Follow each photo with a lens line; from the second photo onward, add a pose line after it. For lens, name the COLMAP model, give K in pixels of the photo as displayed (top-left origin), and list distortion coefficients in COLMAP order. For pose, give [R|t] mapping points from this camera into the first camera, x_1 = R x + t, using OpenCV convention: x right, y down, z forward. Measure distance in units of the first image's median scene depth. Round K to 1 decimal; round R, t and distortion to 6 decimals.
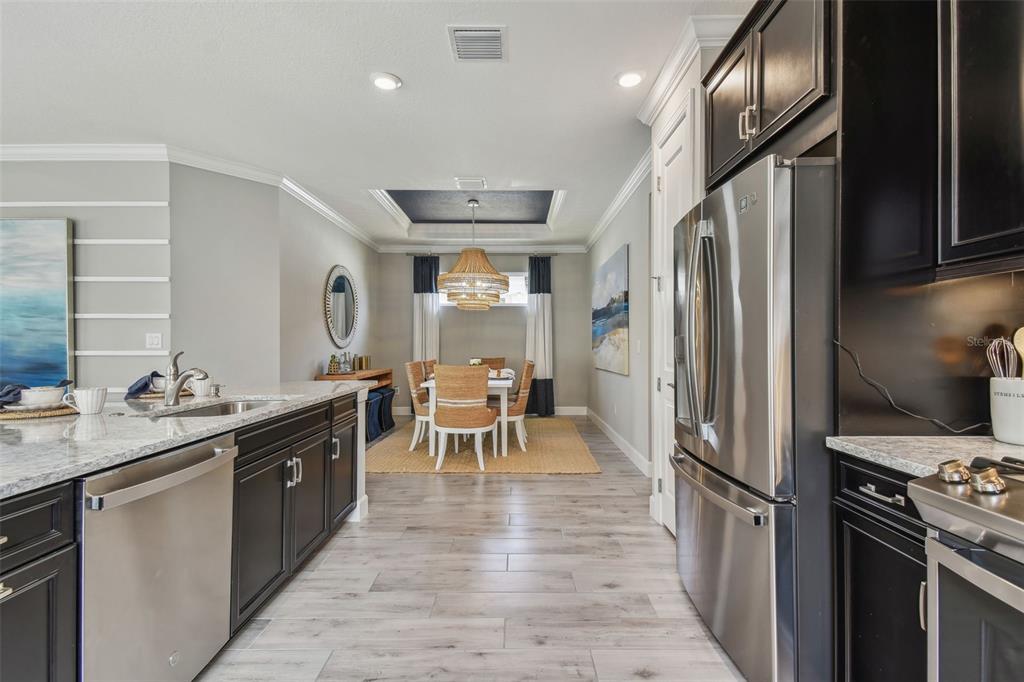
lens RADIAL K [[476.1, 0, 512.7], [0, 476.1, 343.4], [0, 0, 1]] dist [-0.016022, -0.000944]
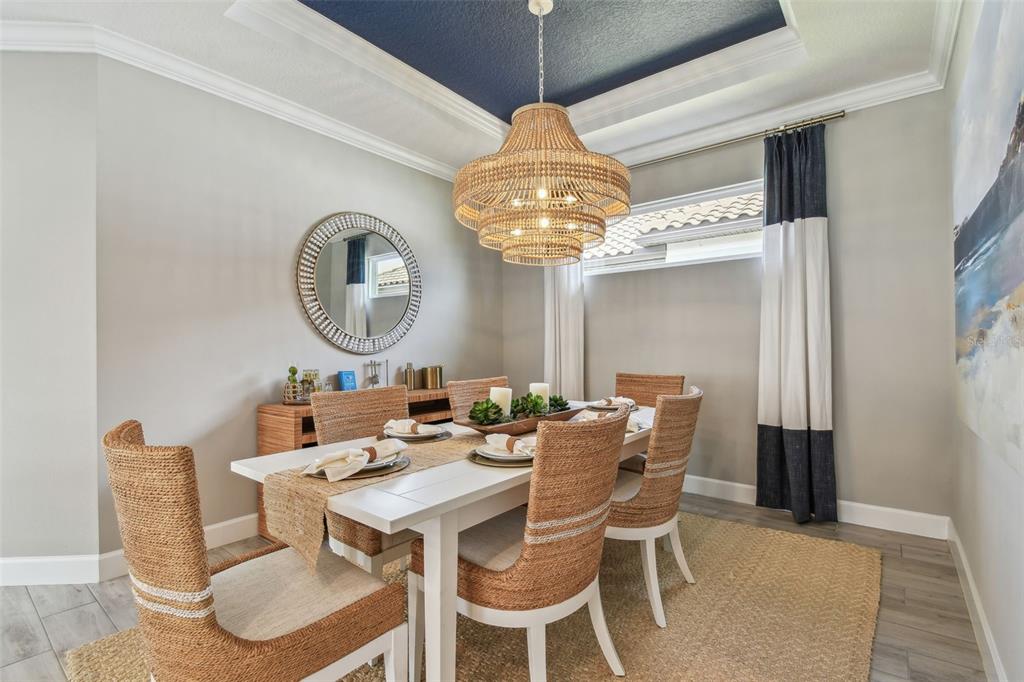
lens RADIAL K [[476.1, 0, 511.1], [0, 476.1, 344.5], [0, 0, 1]] dist [-0.016022, -0.000944]
pose [[0.787976, -0.007242, -0.615663, 0.115780], [0.009810, 0.999952, 0.000792, -0.000903], [0.615628, -0.006664, 0.788009, 0.526709]]
